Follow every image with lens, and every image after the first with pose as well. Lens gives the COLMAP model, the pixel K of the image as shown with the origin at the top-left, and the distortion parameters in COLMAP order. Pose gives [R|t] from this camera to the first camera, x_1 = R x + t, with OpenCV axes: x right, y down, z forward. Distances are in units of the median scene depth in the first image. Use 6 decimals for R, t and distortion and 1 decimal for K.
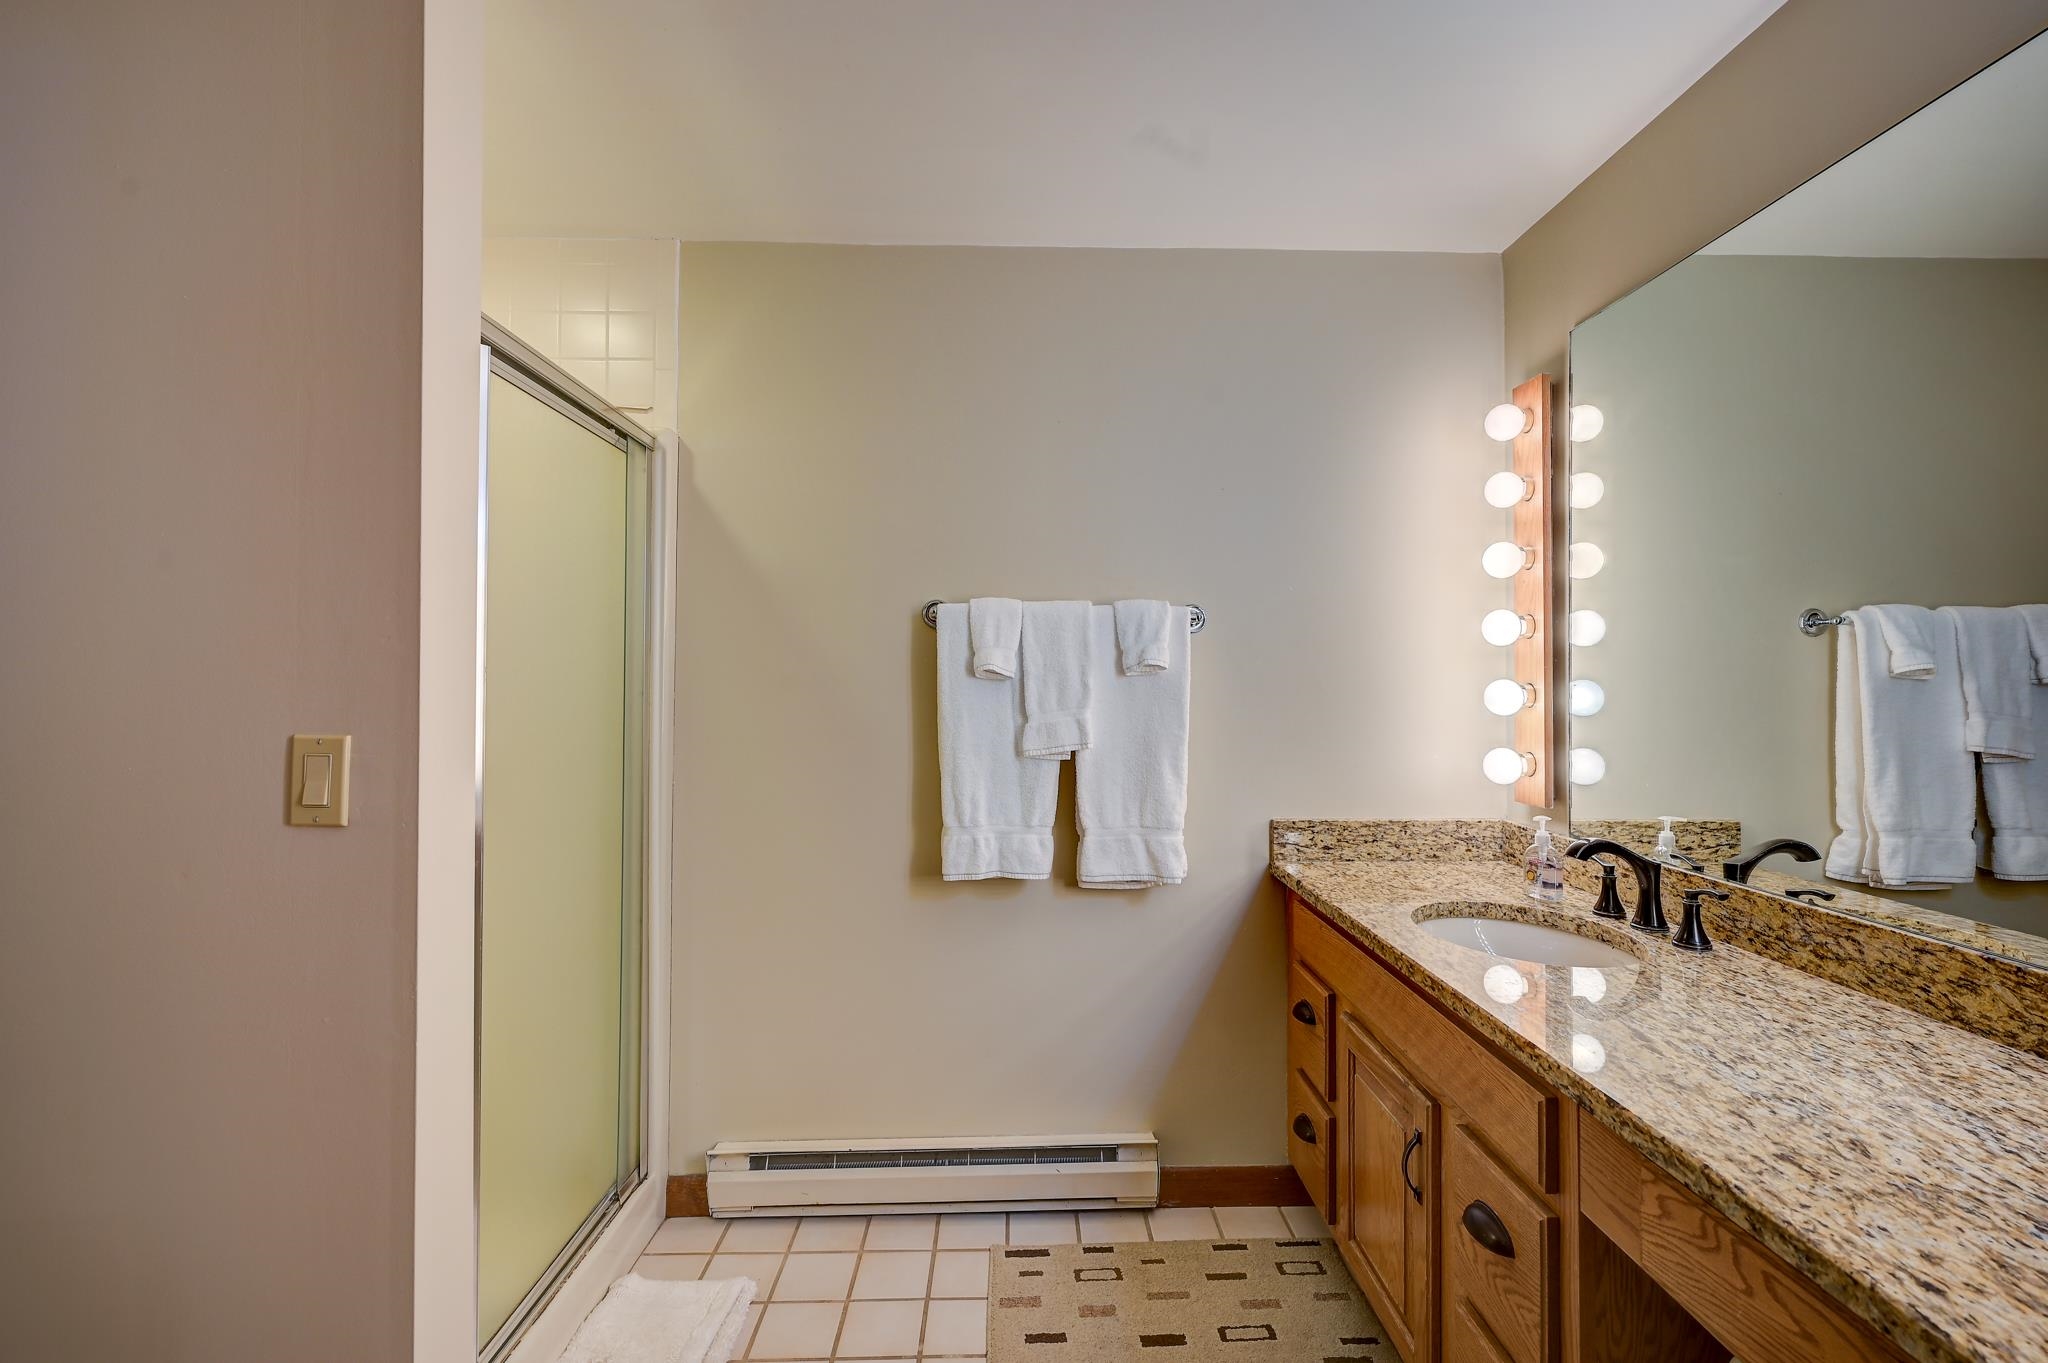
lens RADIAL K [[923.6, 0, 1026.6], [0, 923.6, 672.7], [0, 0, 1]] dist [0.000898, 0.000613]
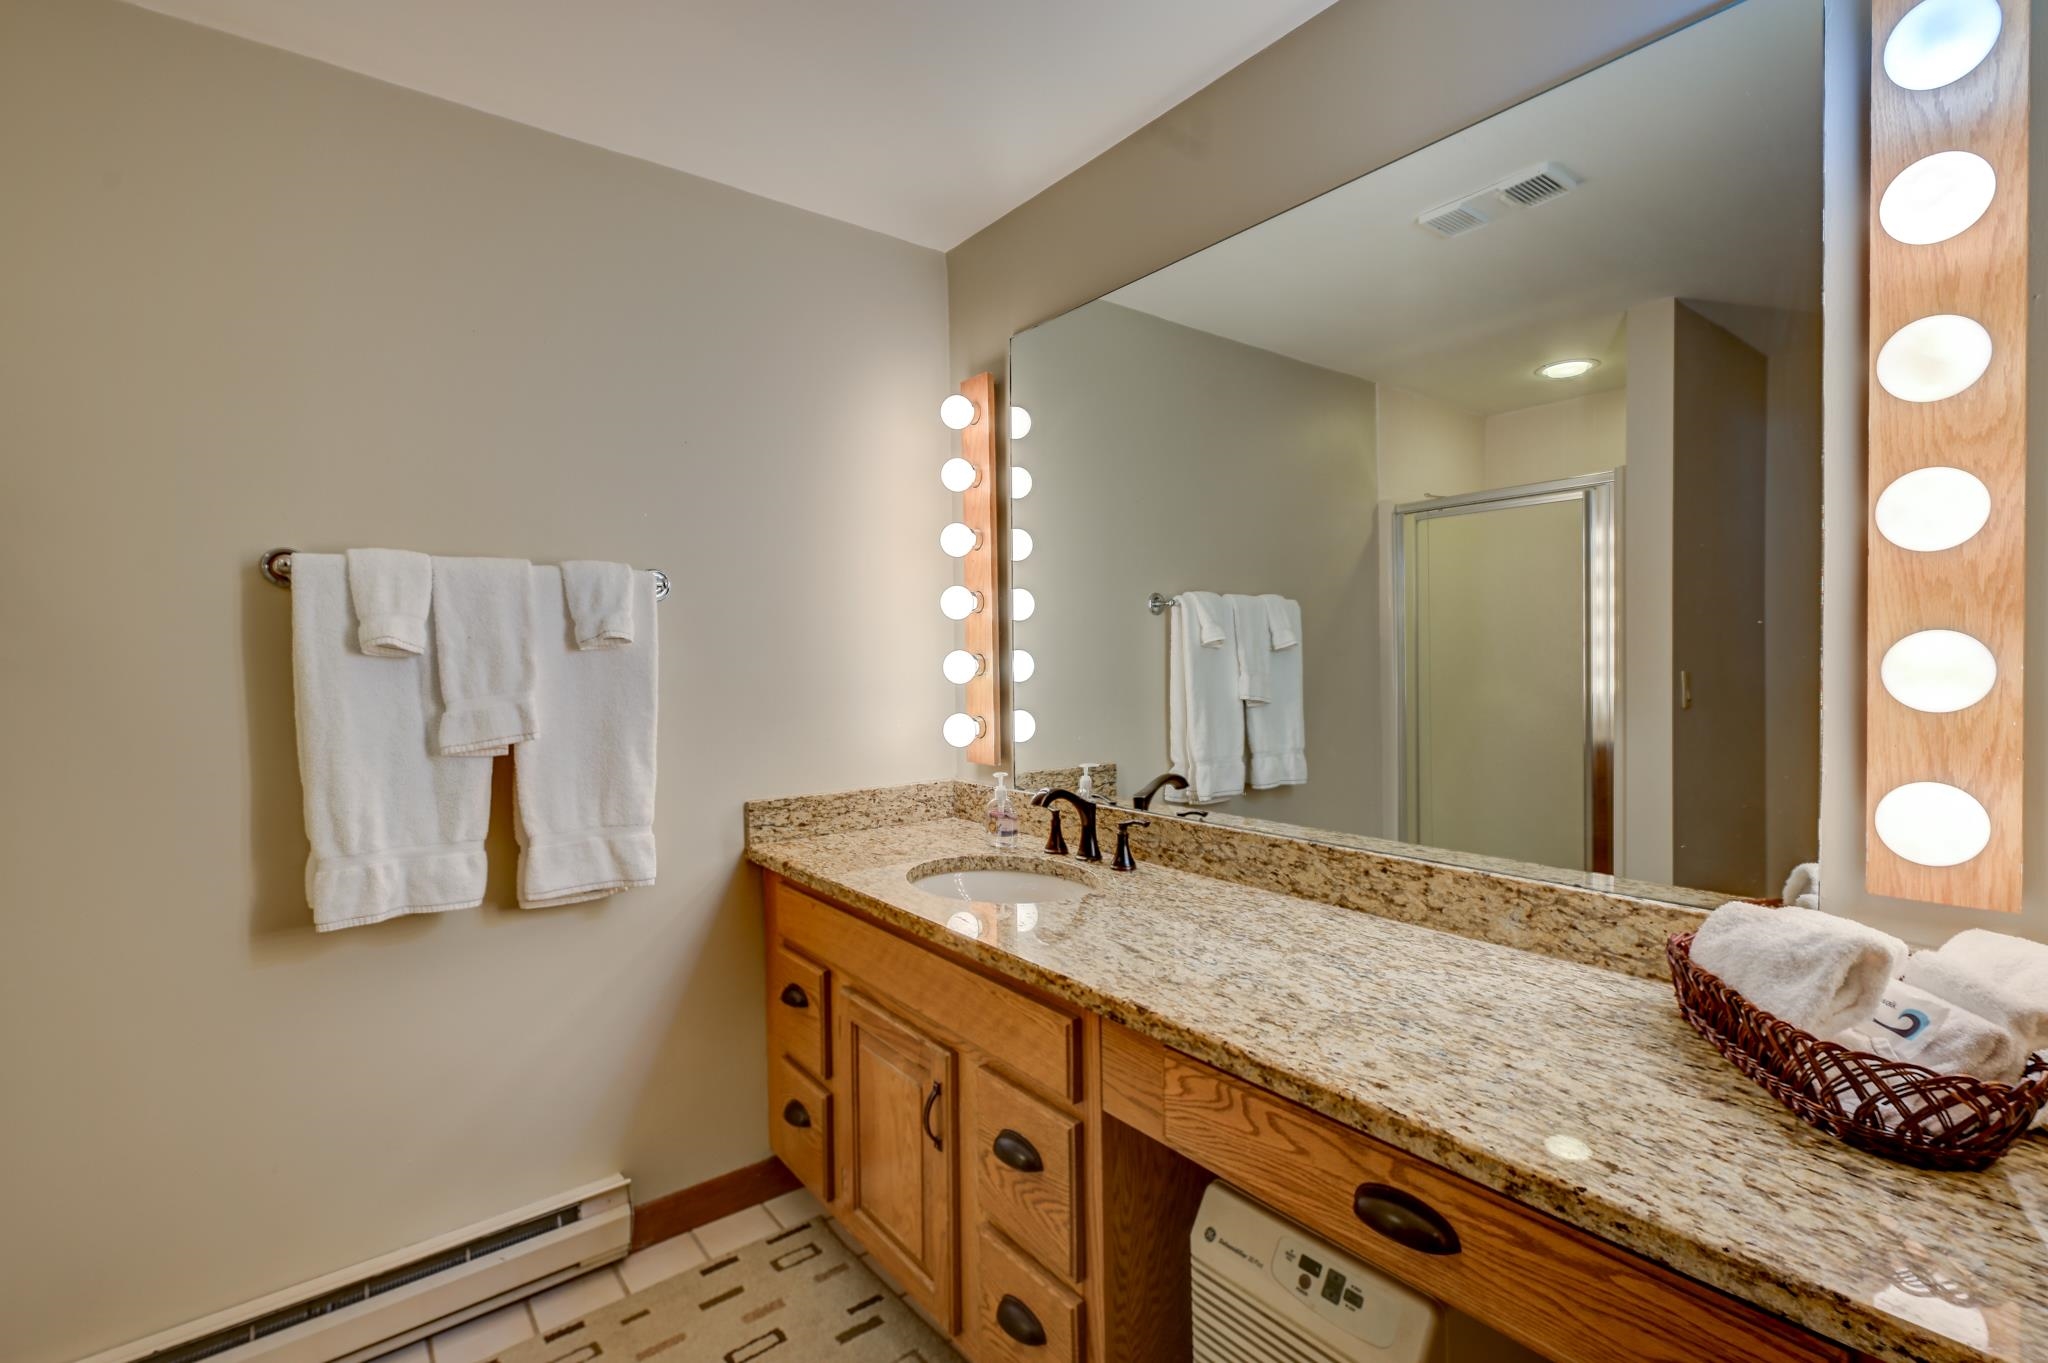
lens RADIAL K [[940.7, 0, 1028.8], [0, 940.7, 673.2], [0, 0, 1]] dist [0.001137, 0.000522]
pose [[0.796808, -0.023714, 0.603767, -0.097532], [0.007635, 0.999545, 0.029183, 0.002390], [-0.604184, -0.018643, 0.796626, 0.077631]]
